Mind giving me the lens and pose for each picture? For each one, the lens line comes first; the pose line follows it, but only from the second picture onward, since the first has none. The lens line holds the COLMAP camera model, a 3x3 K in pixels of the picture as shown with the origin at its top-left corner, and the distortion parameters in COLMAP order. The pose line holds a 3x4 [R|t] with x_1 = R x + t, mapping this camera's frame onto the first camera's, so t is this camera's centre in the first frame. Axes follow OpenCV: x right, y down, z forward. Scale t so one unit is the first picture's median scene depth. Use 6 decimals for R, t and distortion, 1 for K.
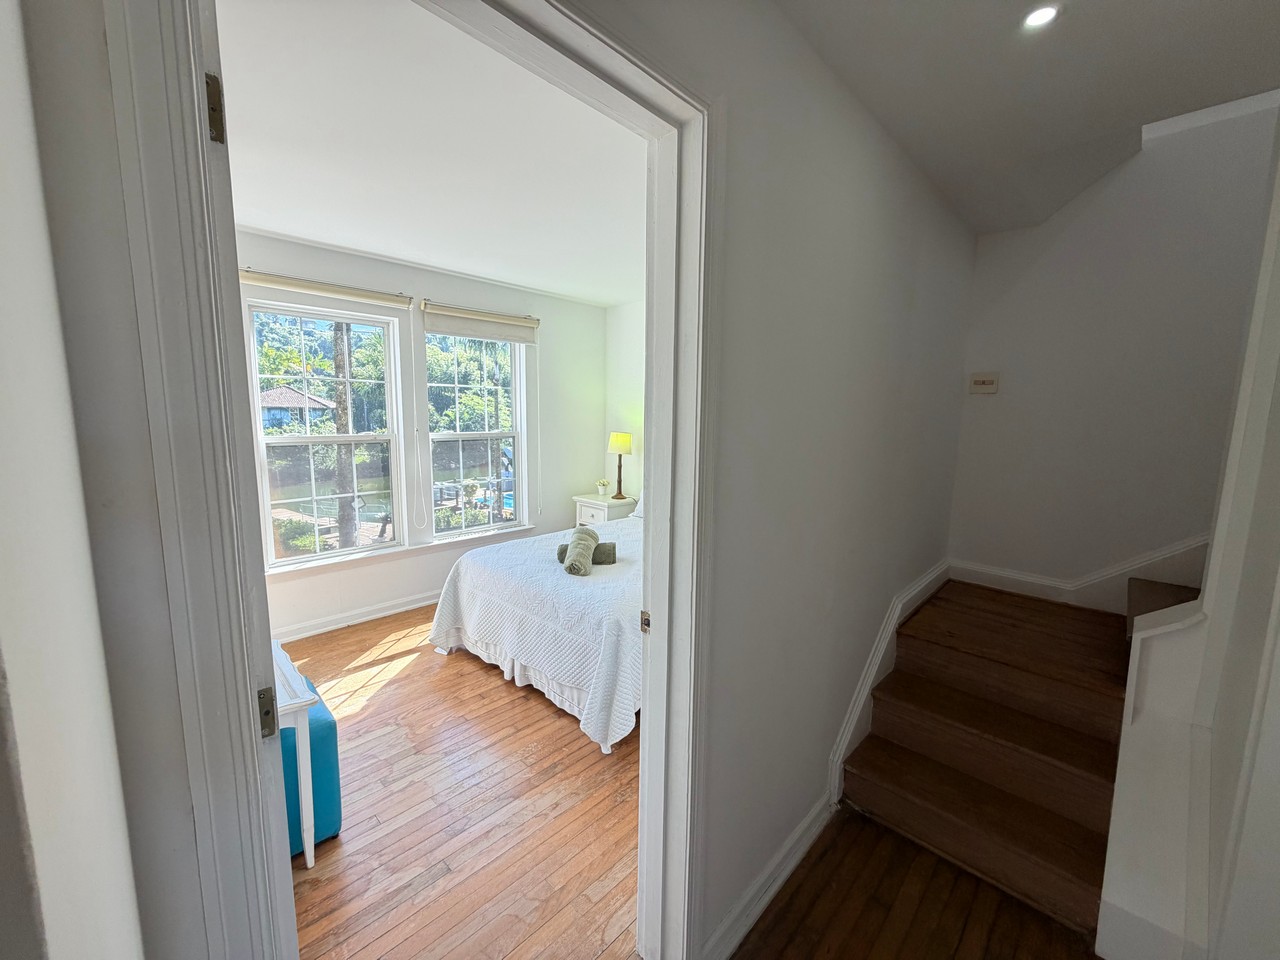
lens RADIAL K [[509.3, 0, 638.3], [0, 509.3, 479.6], [0, 0, 1]] dist [0.000127, -0.000007]
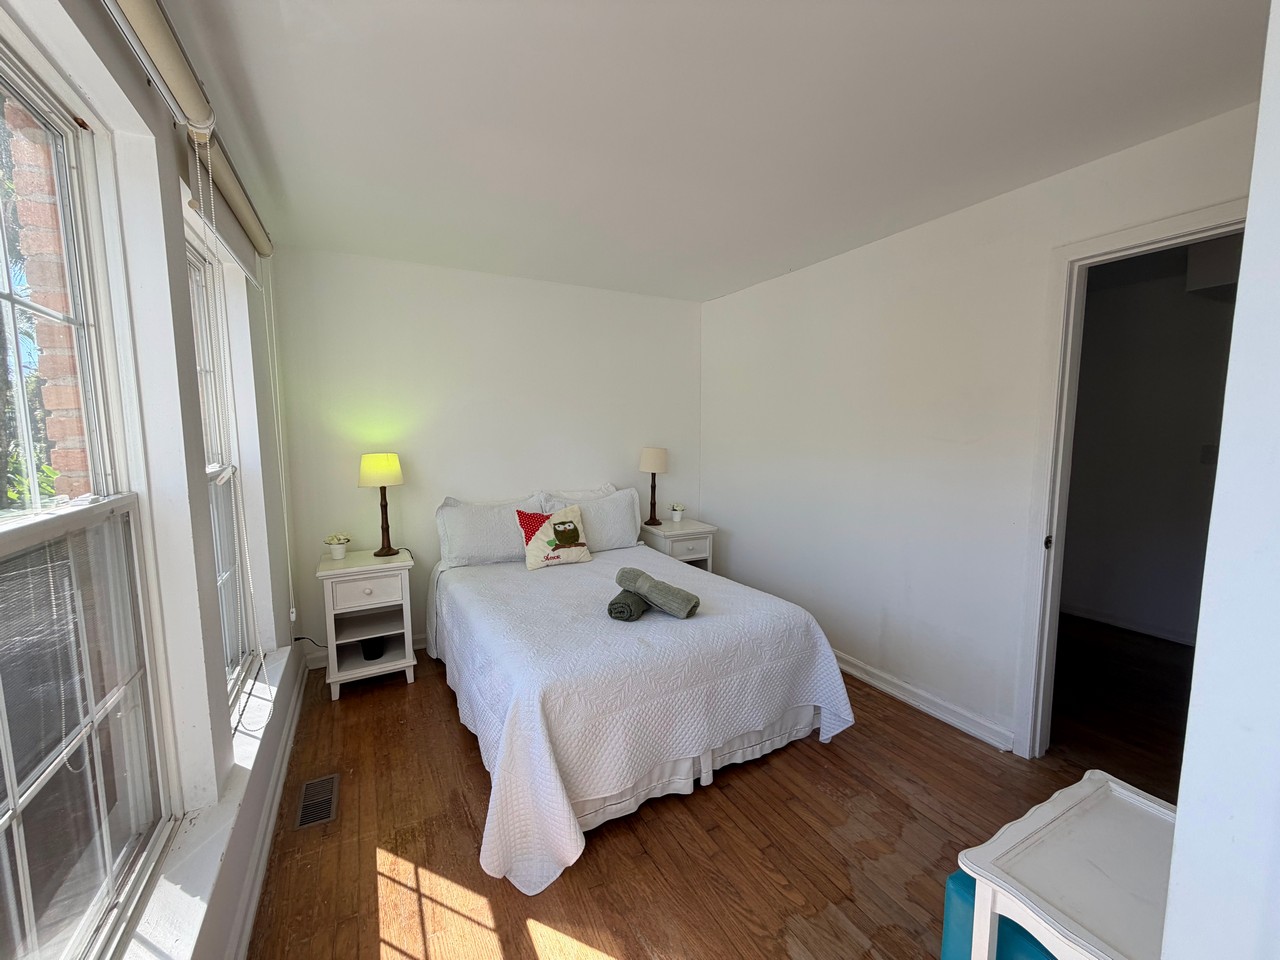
lens RADIAL K [[509.3, 0, 638.6], [0, 509.3, 469.5], [0, 0, 1]] dist [0.000127, -0.000007]
pose [[0.304683, -0.102485, 0.946924, -0.941437], [0.125300, 0.989866, 0.066817, -0.126453], [-0.944176, 0.098291, 0.314437, 0.814678]]
